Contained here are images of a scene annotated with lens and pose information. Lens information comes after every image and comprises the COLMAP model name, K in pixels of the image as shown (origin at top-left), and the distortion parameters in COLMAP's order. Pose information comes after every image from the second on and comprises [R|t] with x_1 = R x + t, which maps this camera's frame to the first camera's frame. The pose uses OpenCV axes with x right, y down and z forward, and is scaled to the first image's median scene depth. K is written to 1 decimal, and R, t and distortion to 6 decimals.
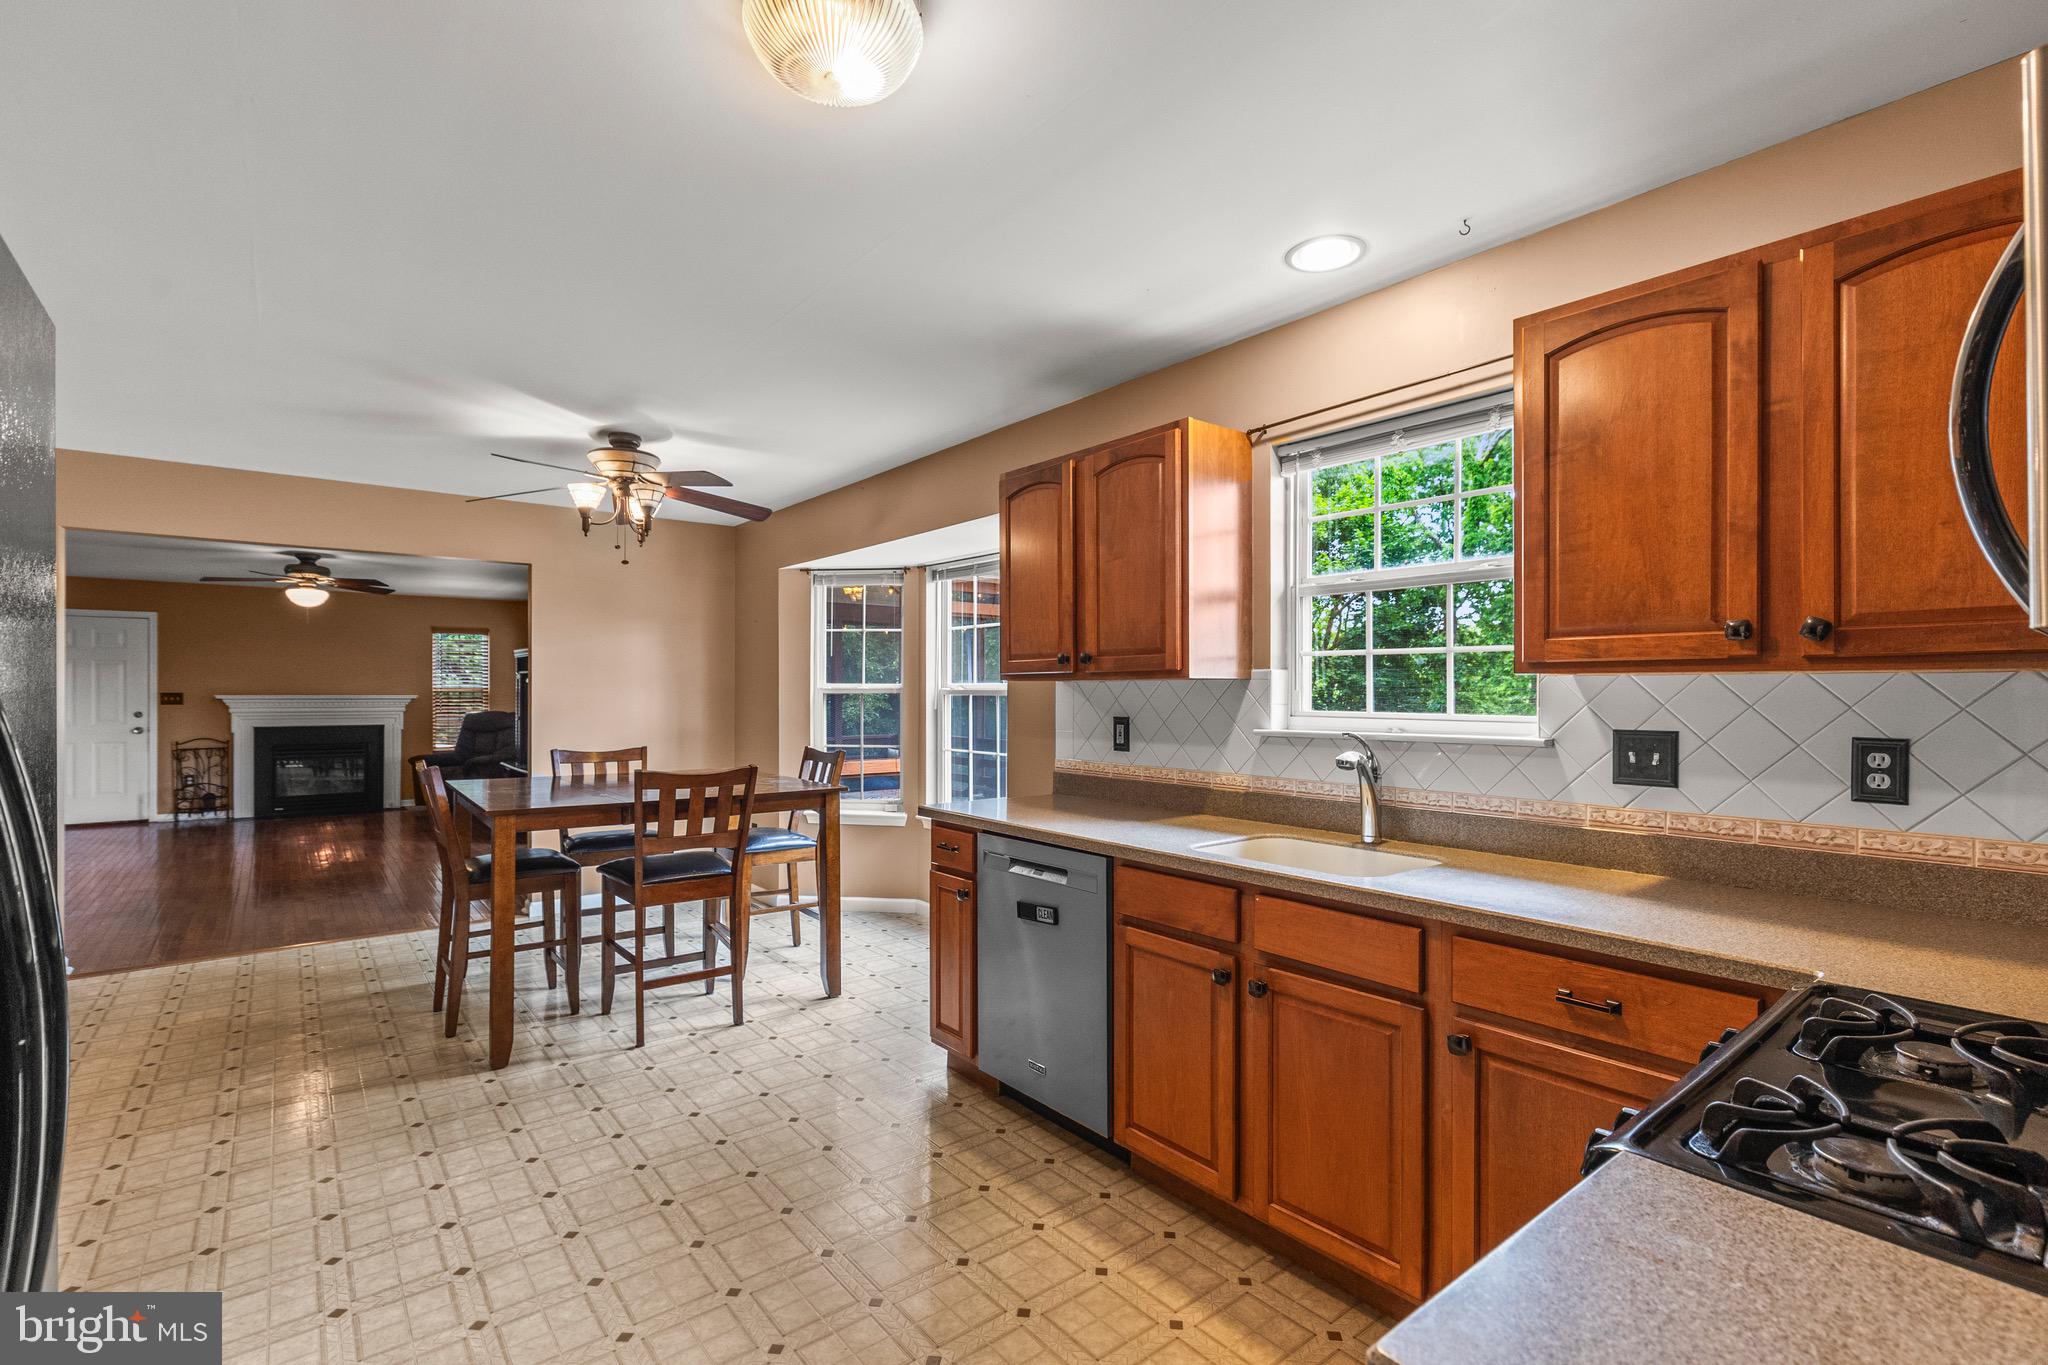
lens RADIAL K [[930.9, 0, 1017.7], [0, 930.9, 694.4], [0, 0, 1]] dist [-0.001642, -0.000251]
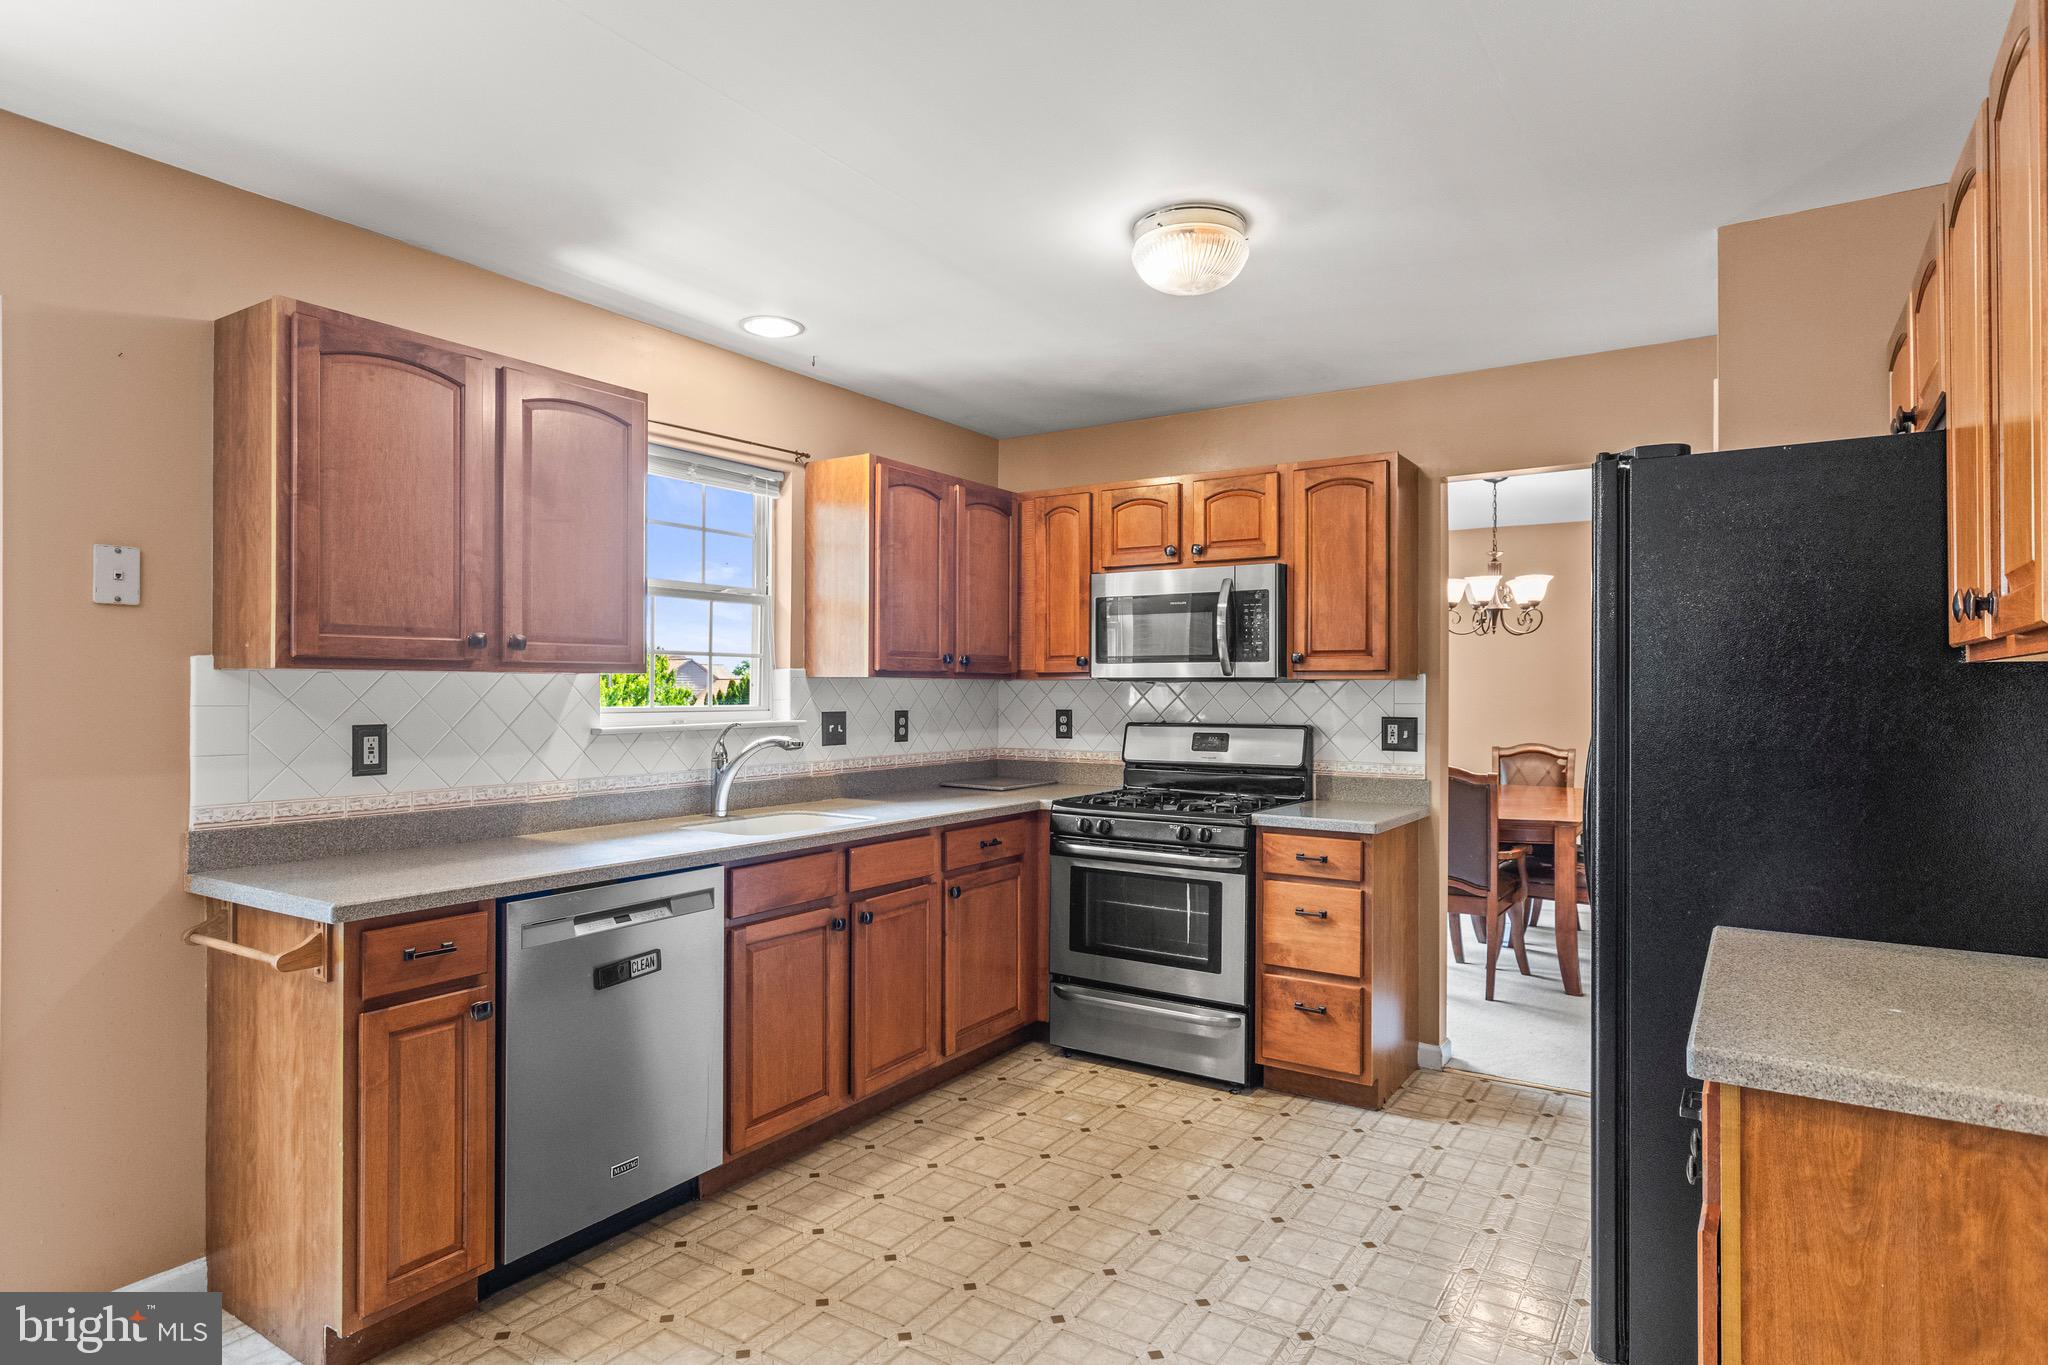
lens RADIAL K [[1146.1, 0, 1025.1], [0, 1146.1, 679.5], [0, 0, 1]] dist [0.033764, -0.005286]
pose [[-0.321198, 0.001524, 0.947011, -1.222672], [-0.003776, 0.999989, -0.002890, -0.011923], [-0.947004, -0.004504, -0.321189, 1.198241]]
